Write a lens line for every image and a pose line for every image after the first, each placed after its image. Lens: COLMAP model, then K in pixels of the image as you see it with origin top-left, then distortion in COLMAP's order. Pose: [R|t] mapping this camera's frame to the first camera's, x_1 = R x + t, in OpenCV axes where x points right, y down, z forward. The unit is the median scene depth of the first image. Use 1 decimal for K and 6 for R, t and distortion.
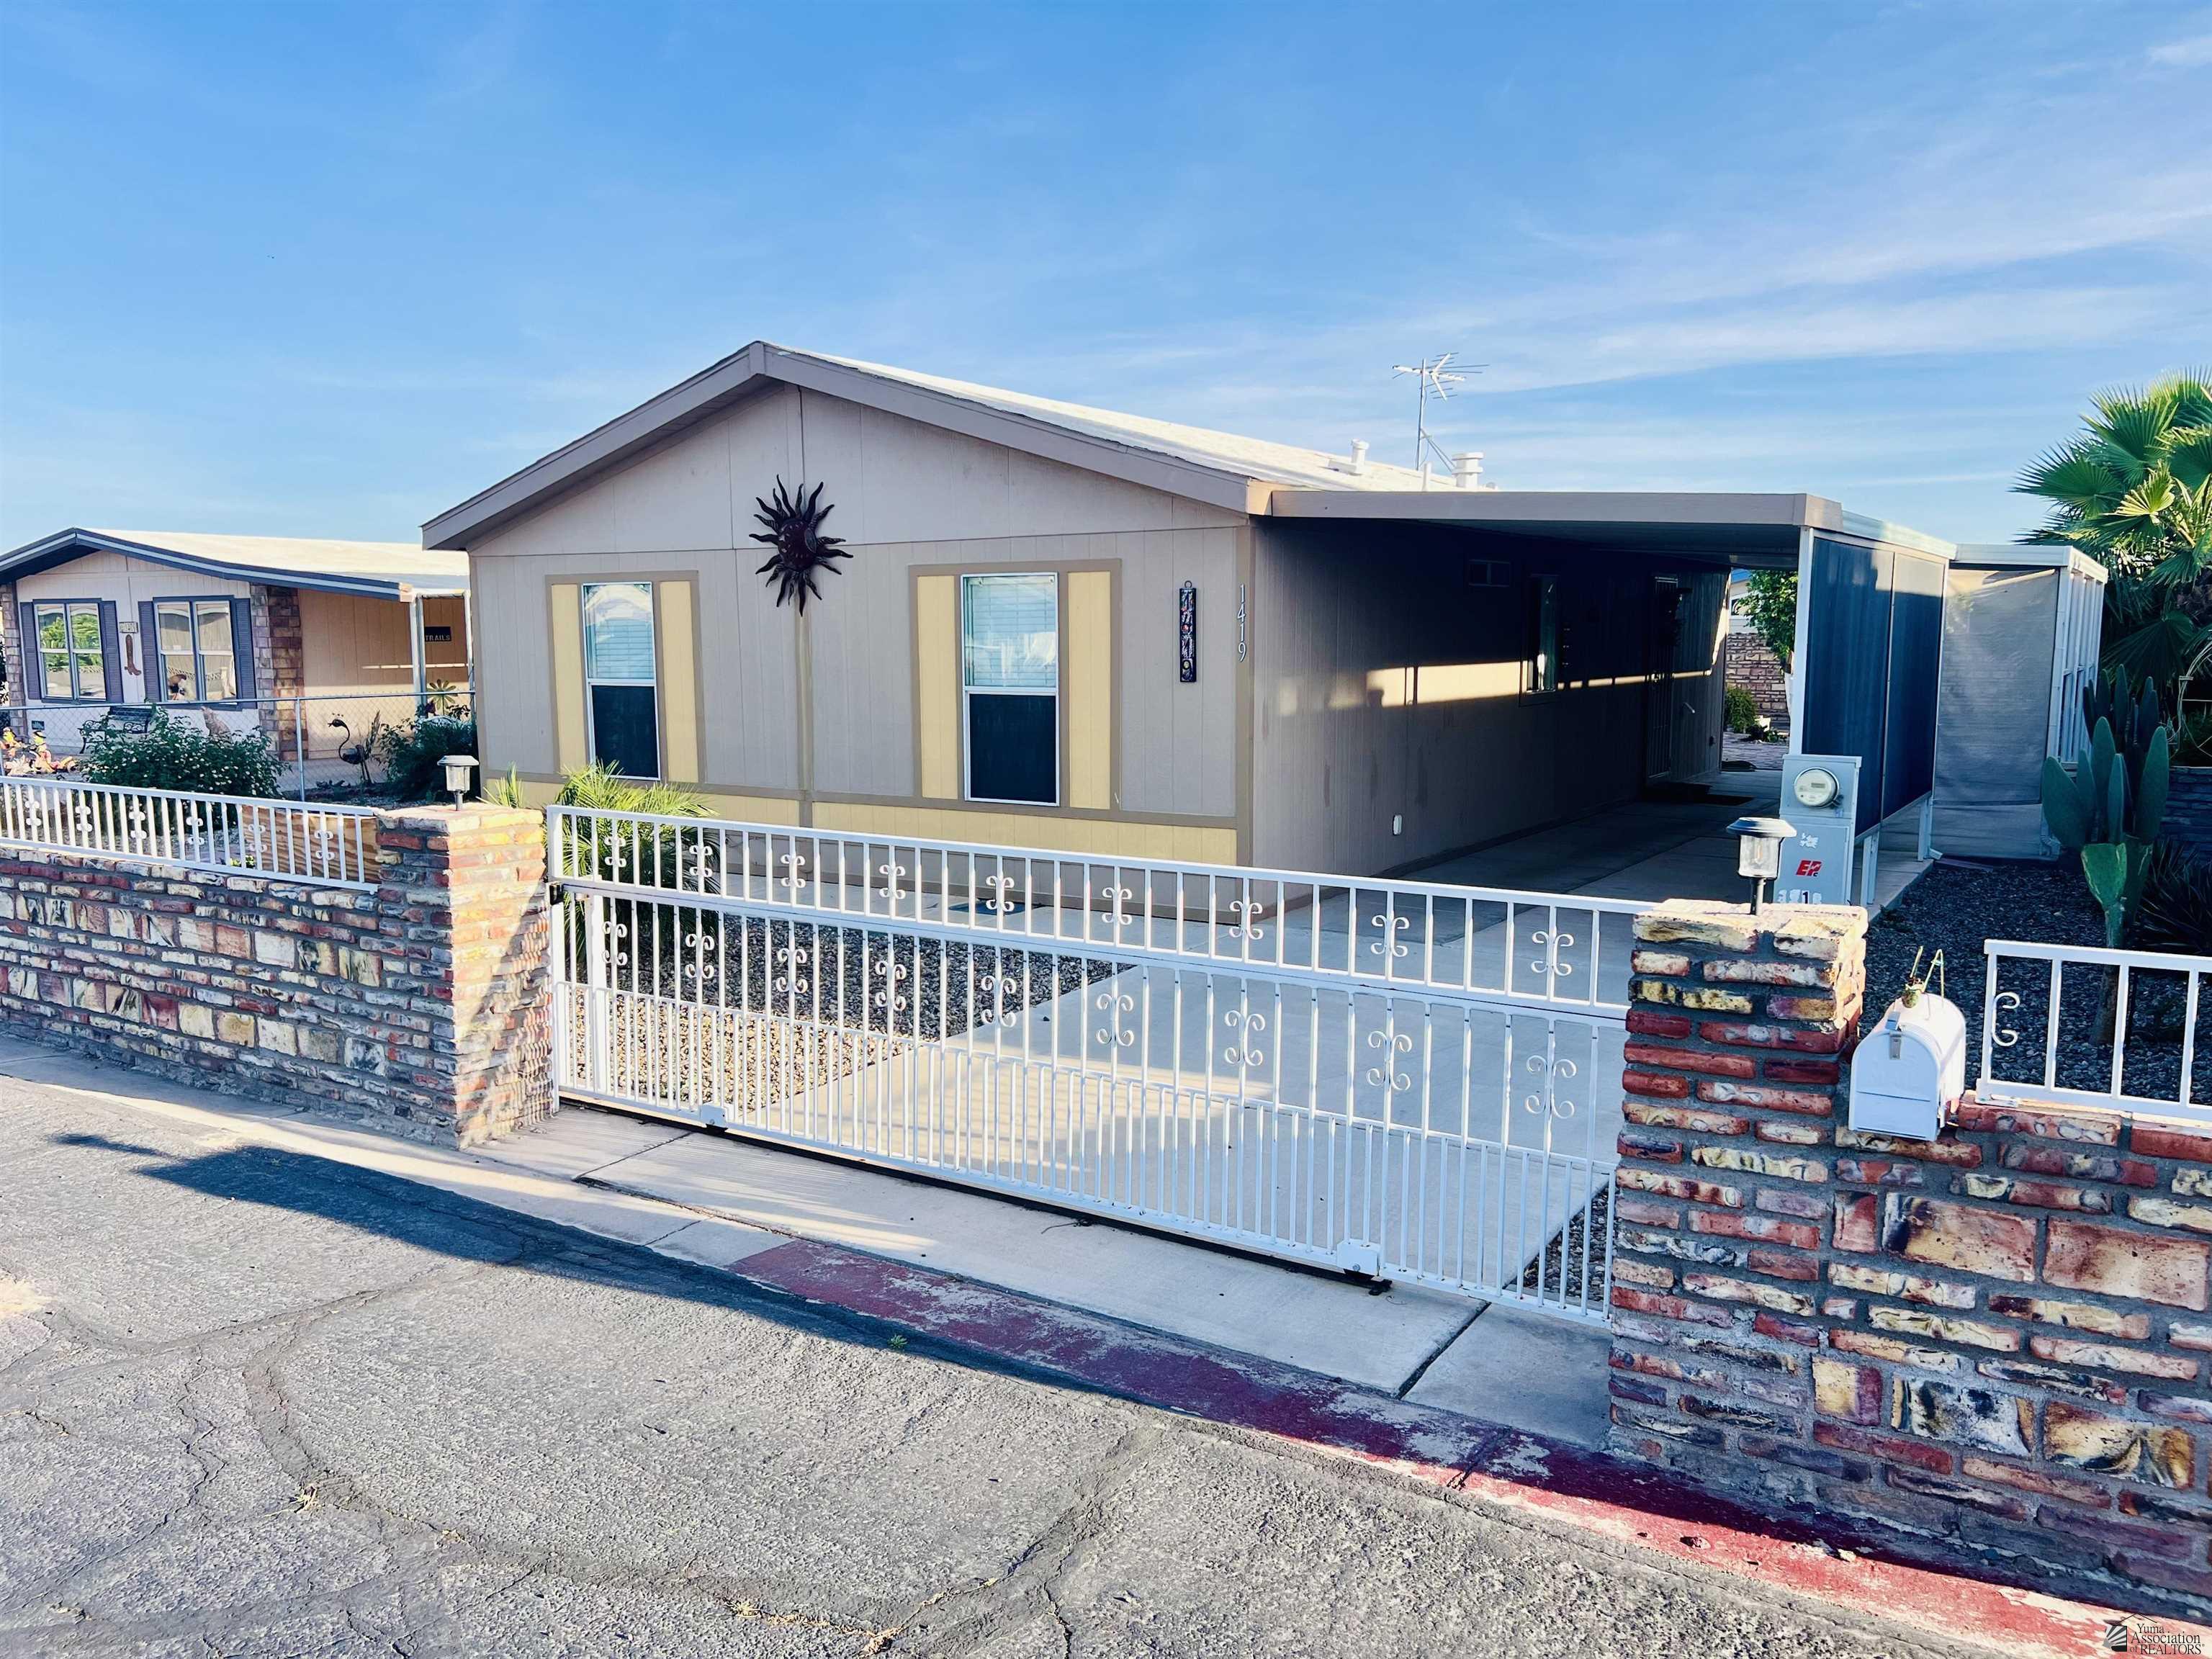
lens RADIAL K [[1653.8, 0, 1100.7], [0, 1653.8, 857.8], [0, 0, 1]] dist [0.065195, -0.077515]
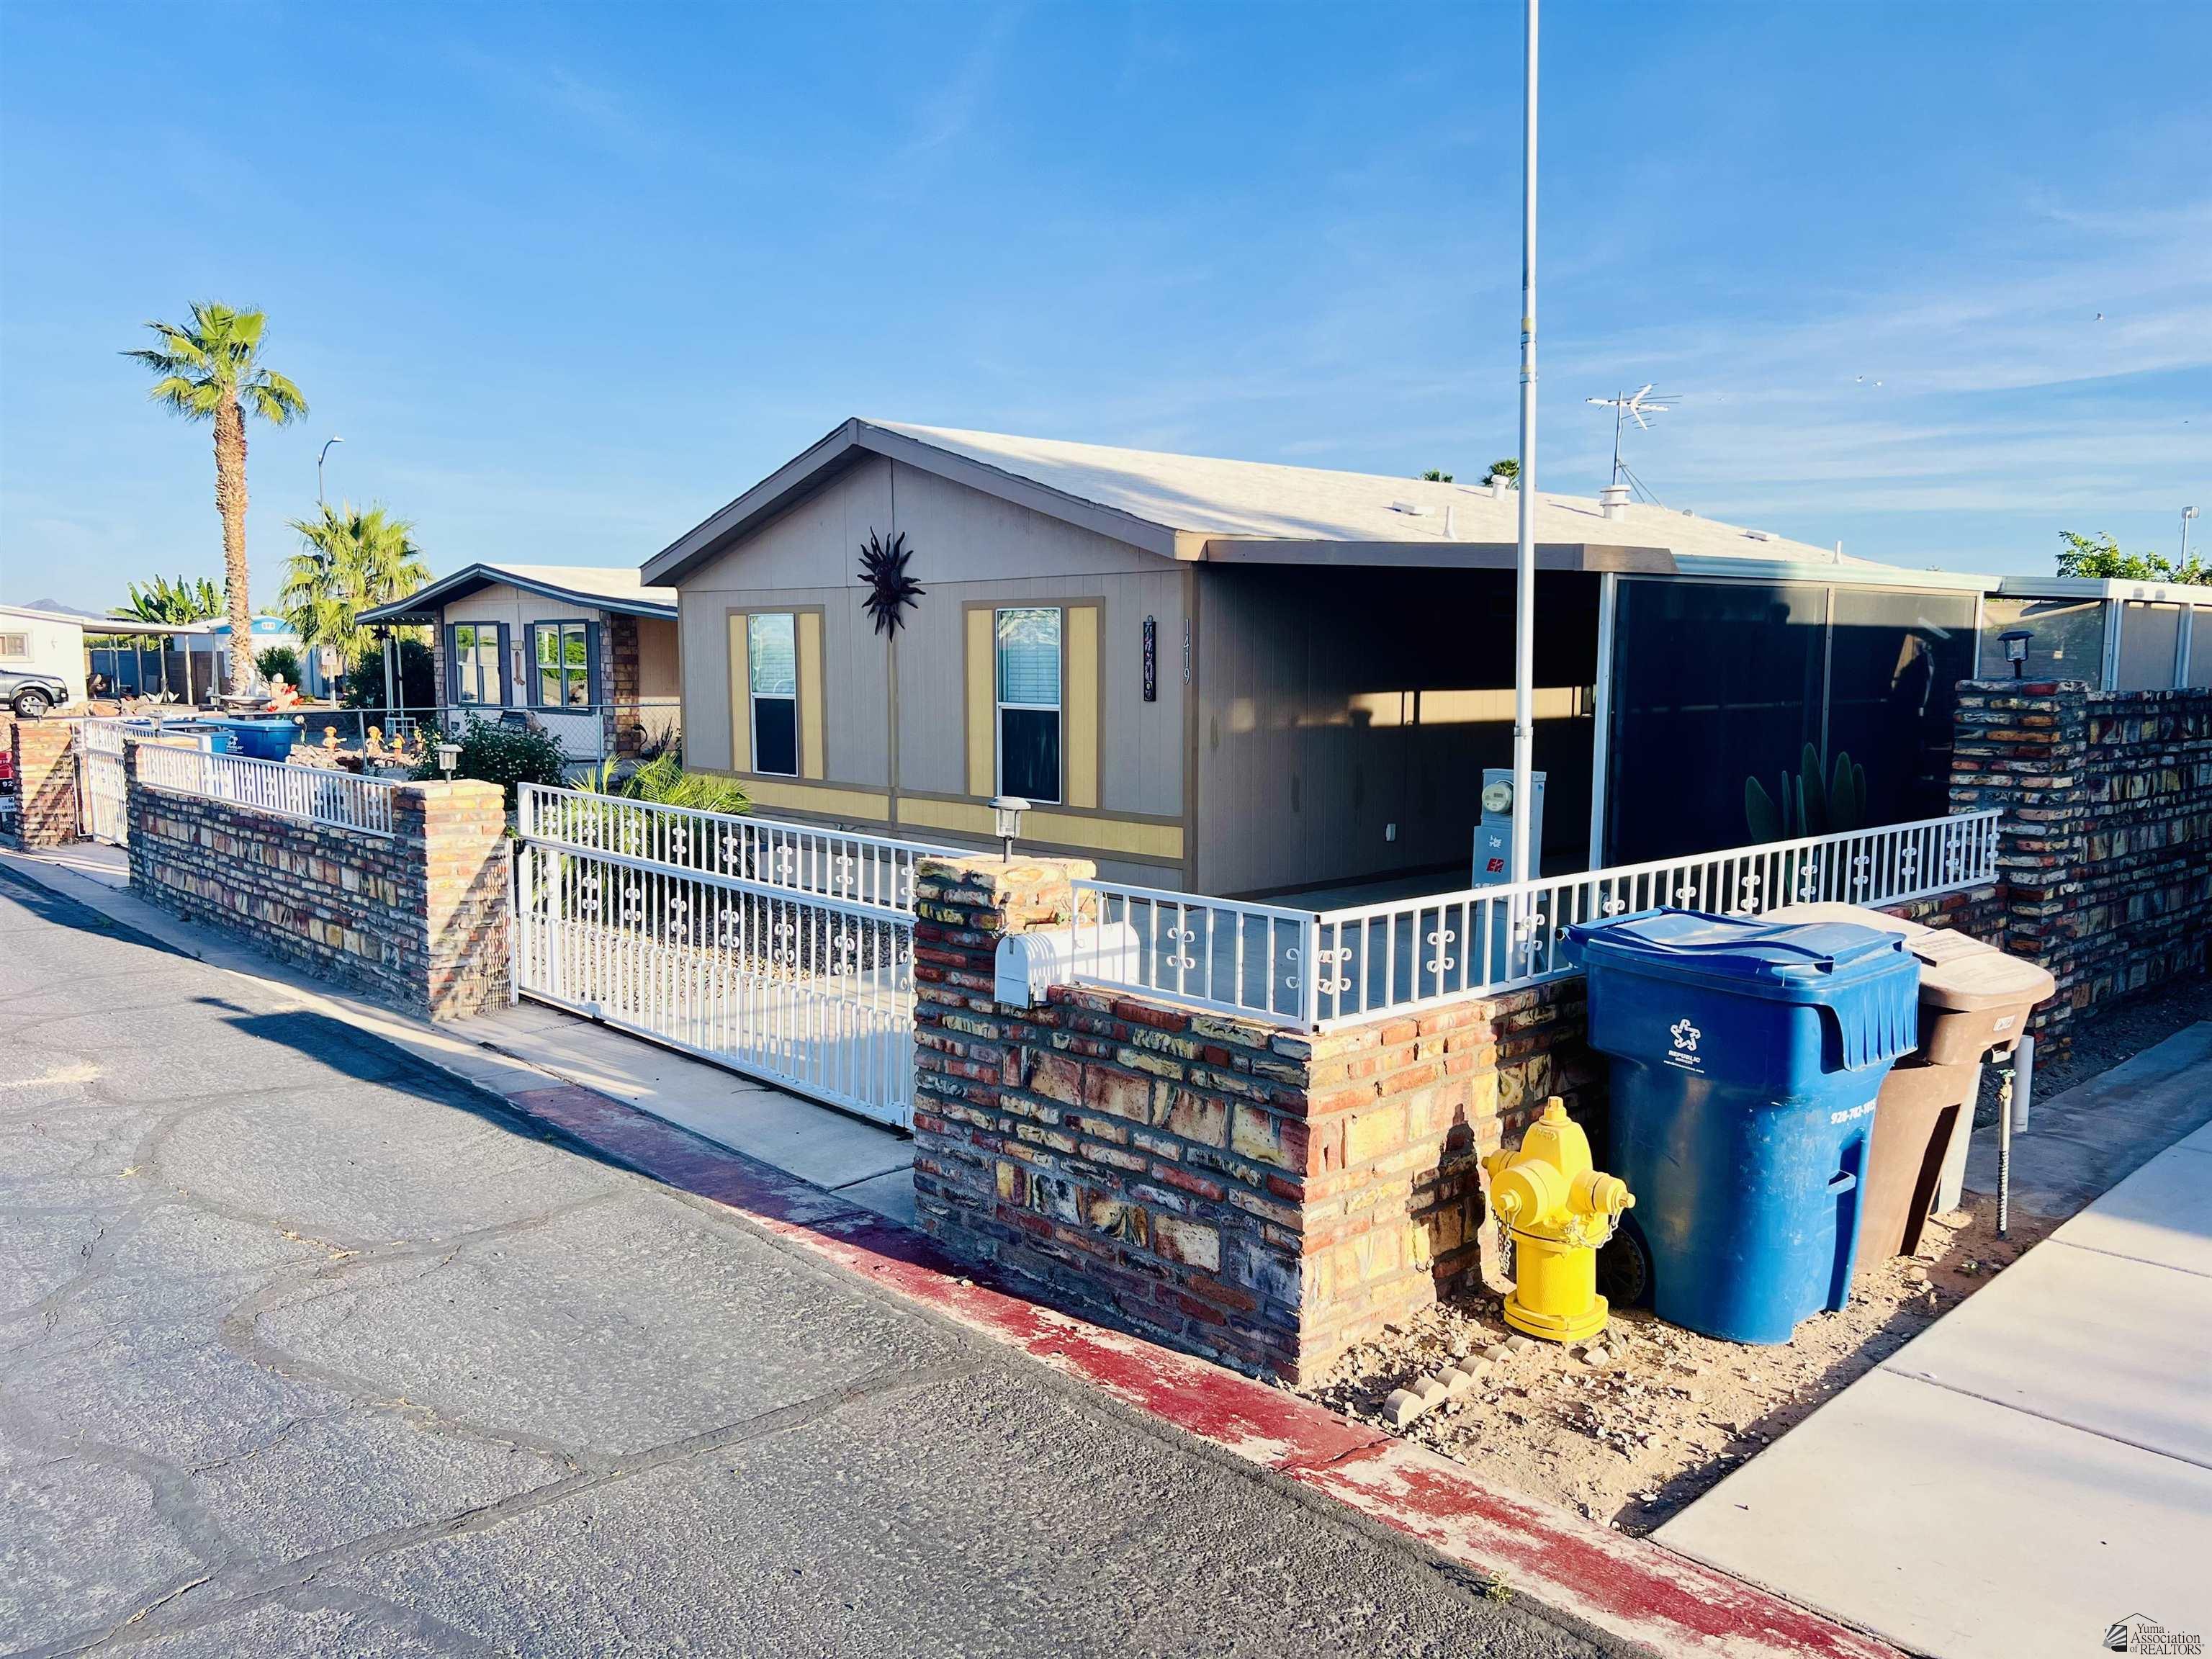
lens RADIAL K [[1663.9, 0, 1106.0], [0, 1663.9, 829.5], [0, 0, 1]] dist [0.092342, -0.146029]
pose [[0.968766, 0.032407, -0.245848, 0.515322], [-0.039202, 0.998971, -0.022792, 0.021537], [0.244857, 0.031718, 0.969040, -0.246254]]
